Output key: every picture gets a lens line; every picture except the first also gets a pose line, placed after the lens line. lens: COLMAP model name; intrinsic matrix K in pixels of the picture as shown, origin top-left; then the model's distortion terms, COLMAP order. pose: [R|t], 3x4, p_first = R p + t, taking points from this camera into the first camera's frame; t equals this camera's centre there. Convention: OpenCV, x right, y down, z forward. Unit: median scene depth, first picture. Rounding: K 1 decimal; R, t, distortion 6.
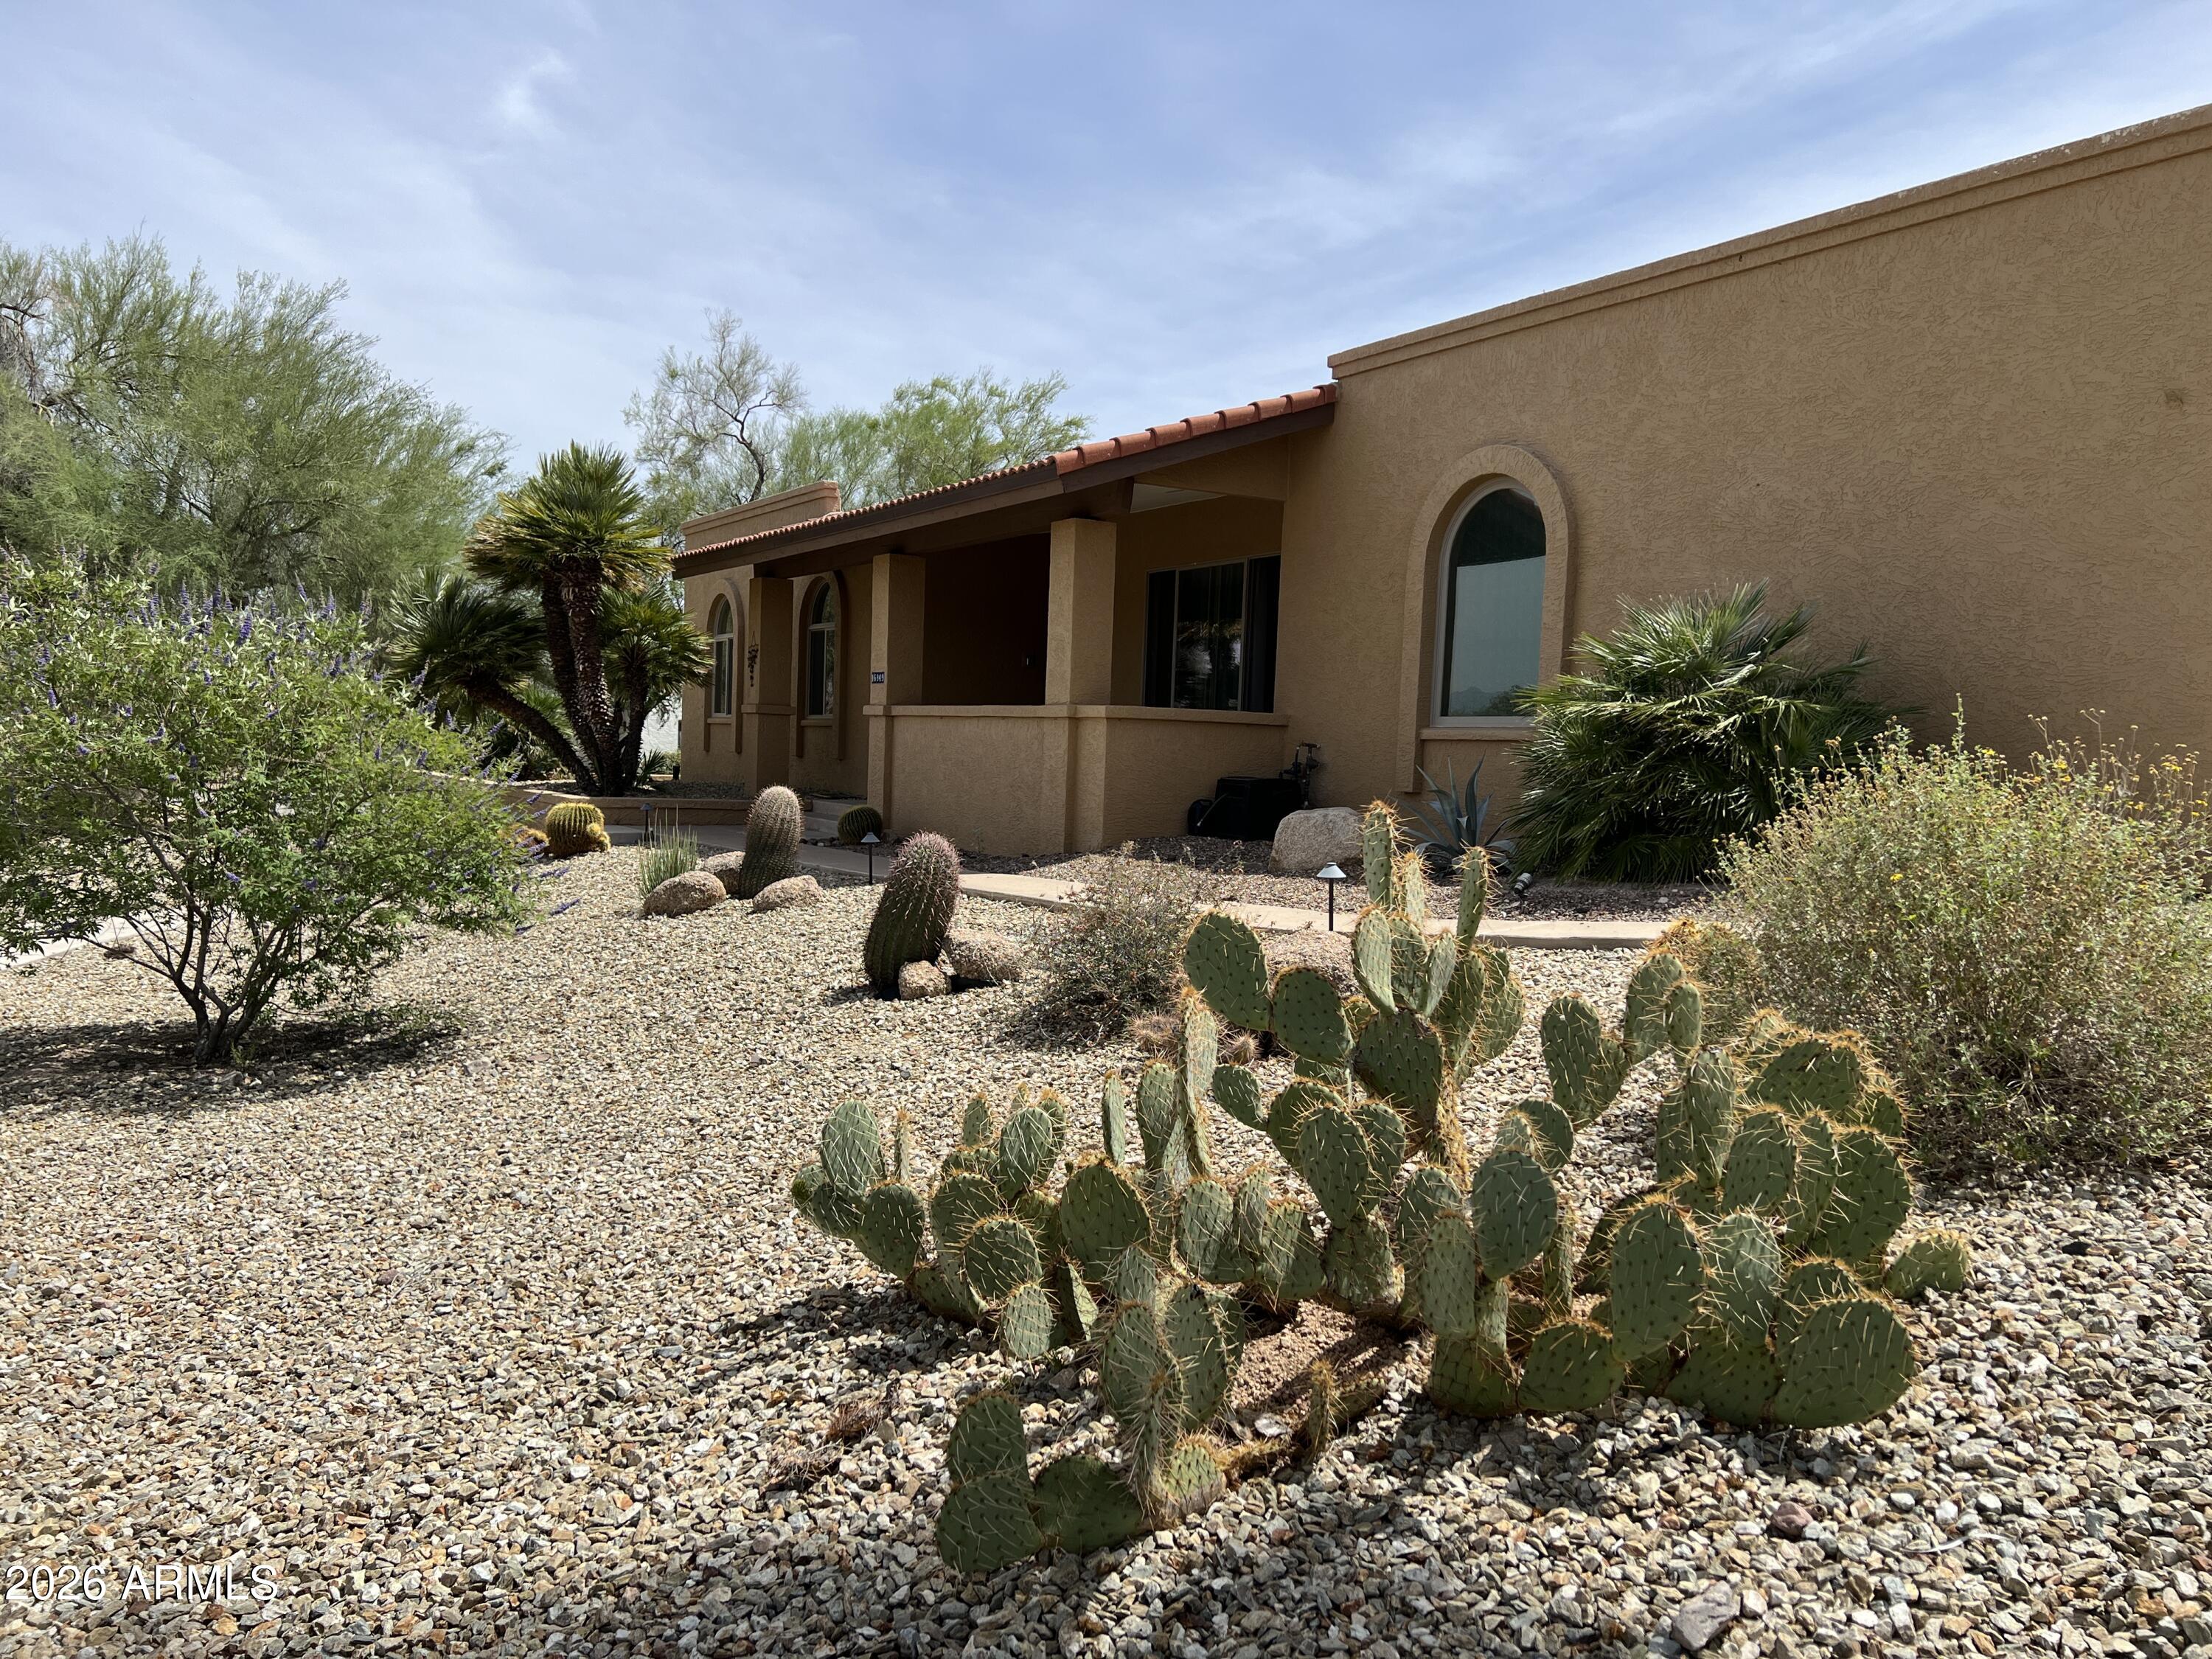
lens RADIAL K [[1680.0, 0, 1111.7], [0, 1680.0, 837.2], [0, 0, 1]] dist [-0.021793, -0.011816]
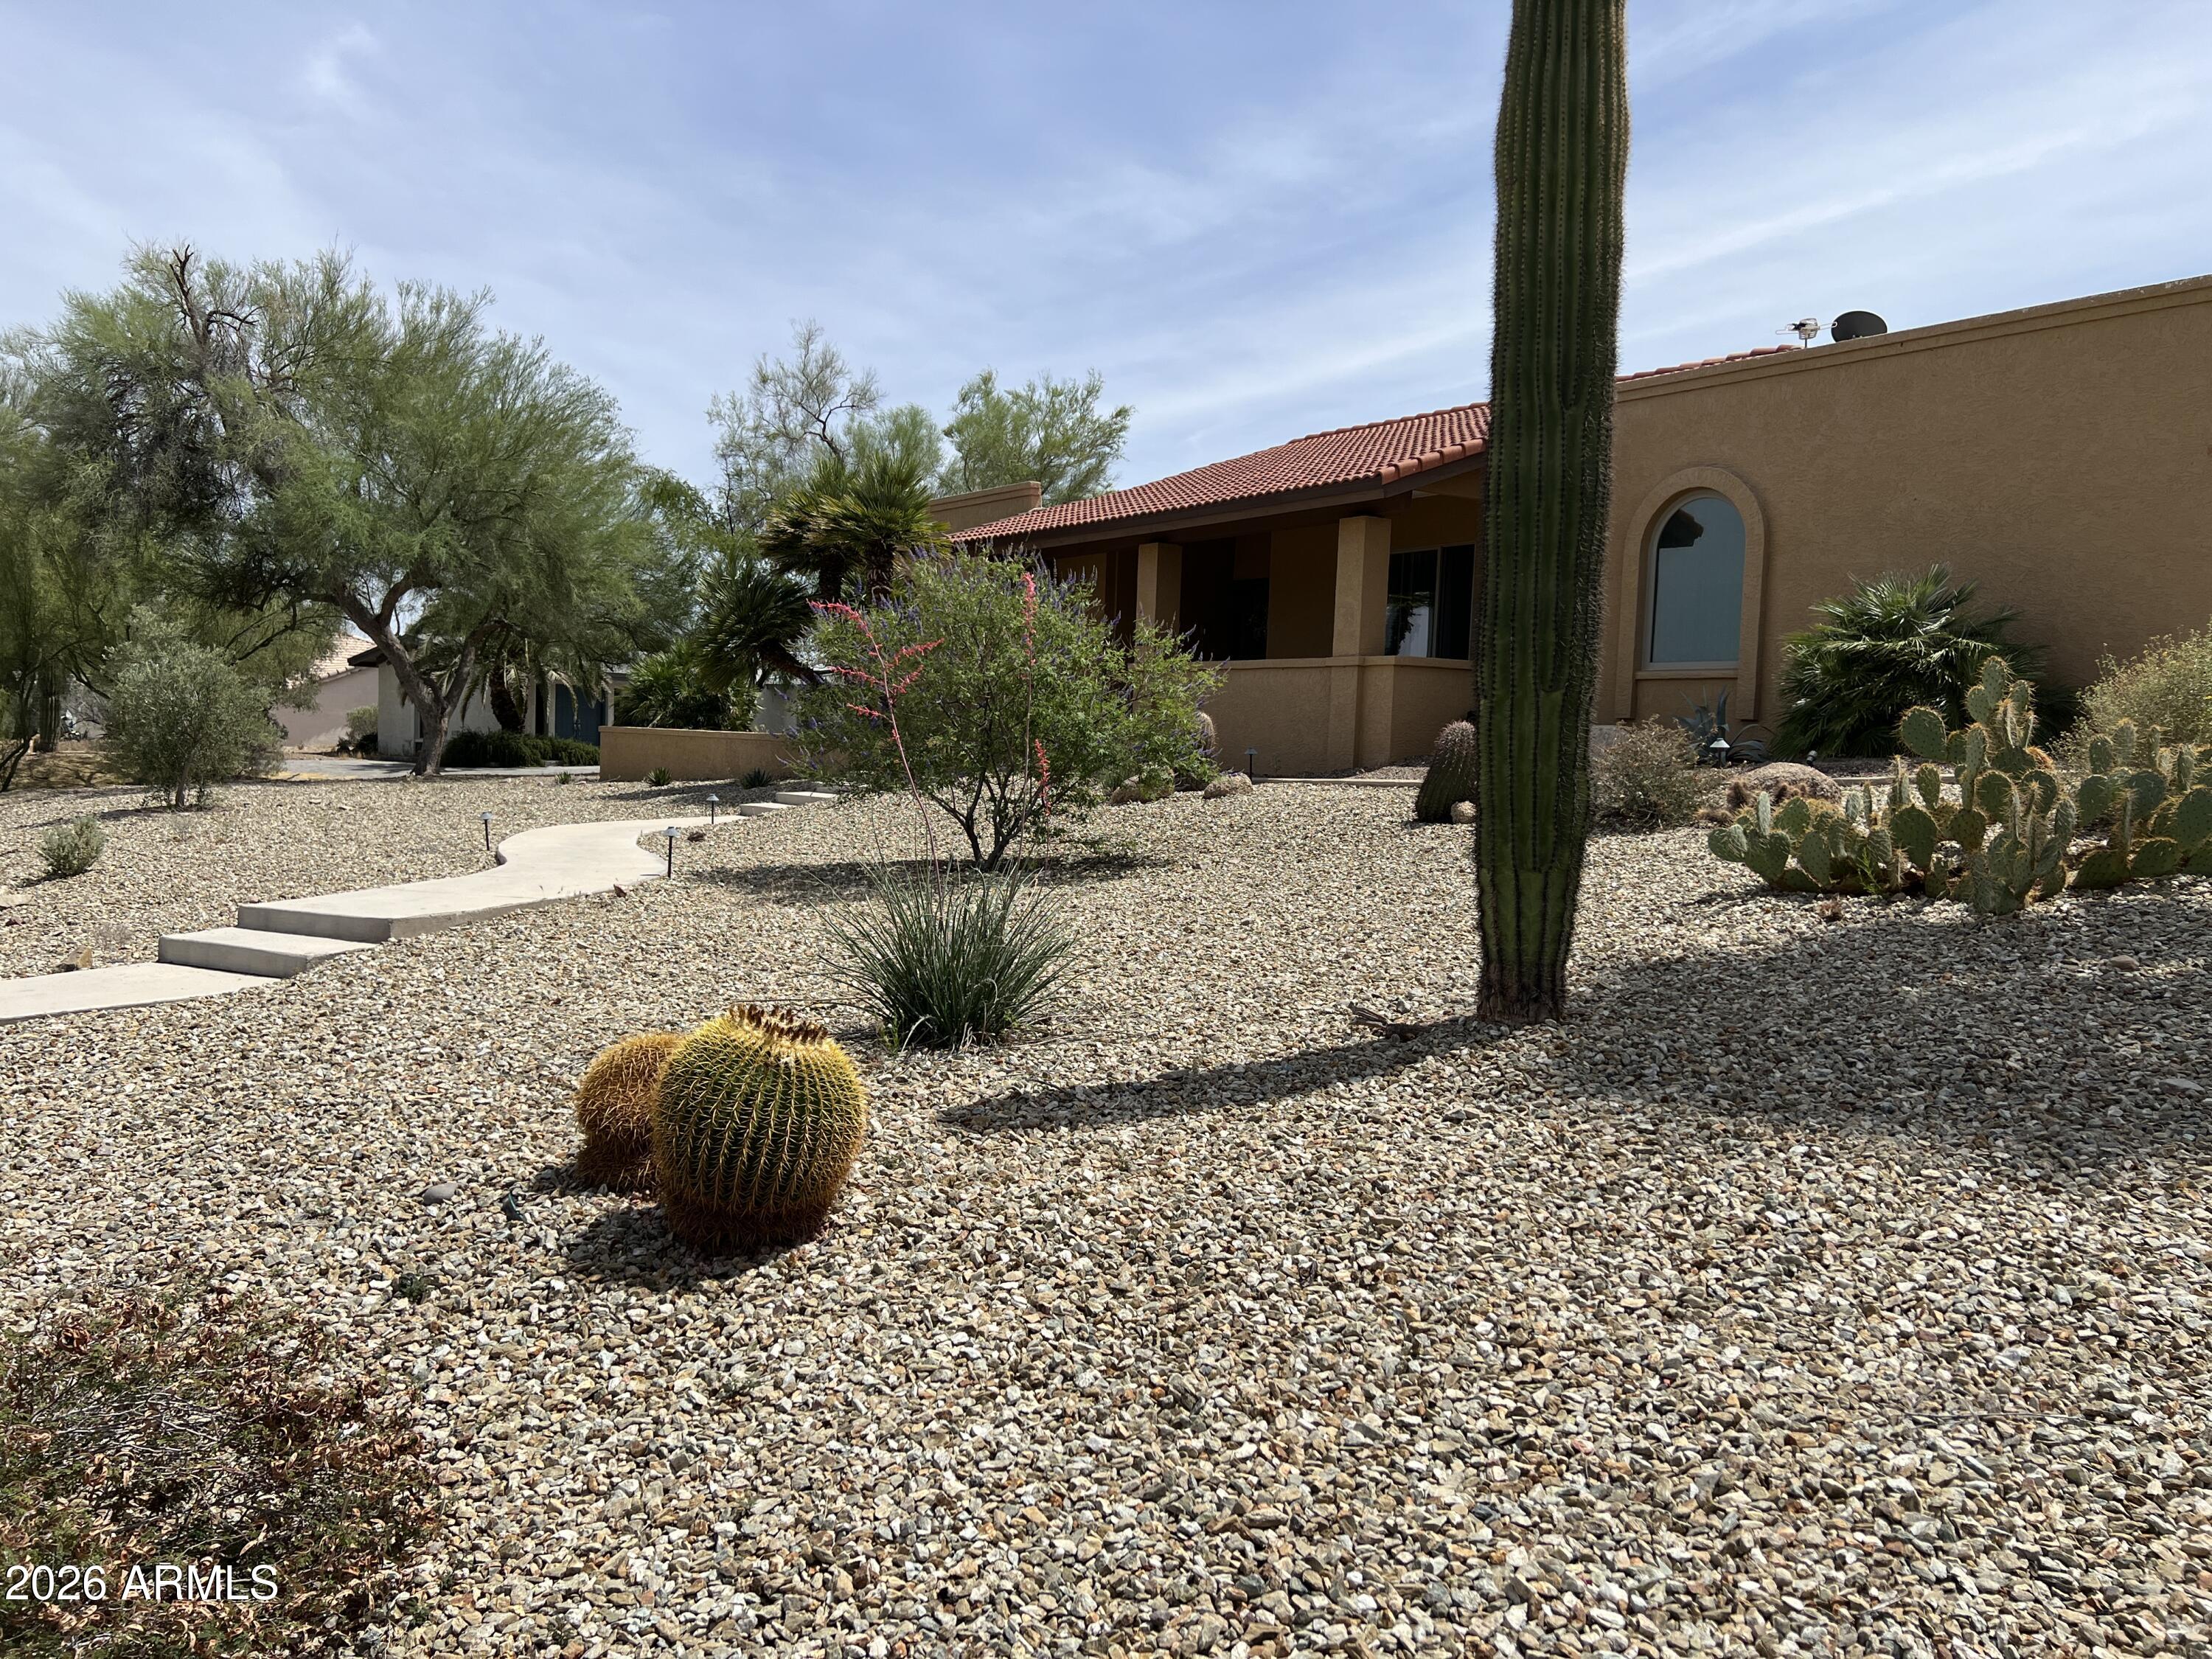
lens RADIAL K [[1678.2, 0, 1104.8], [0, 1678.2, 835.2], [0, 0, 1]] dist [-0.025473, -0.009360]
pose [[0.995435, -0.007654, 0.095130, -0.416740], [0.007376, 0.999967, 0.003273, 0.067582], [-0.095152, -0.002556, 0.995459, -0.352224]]
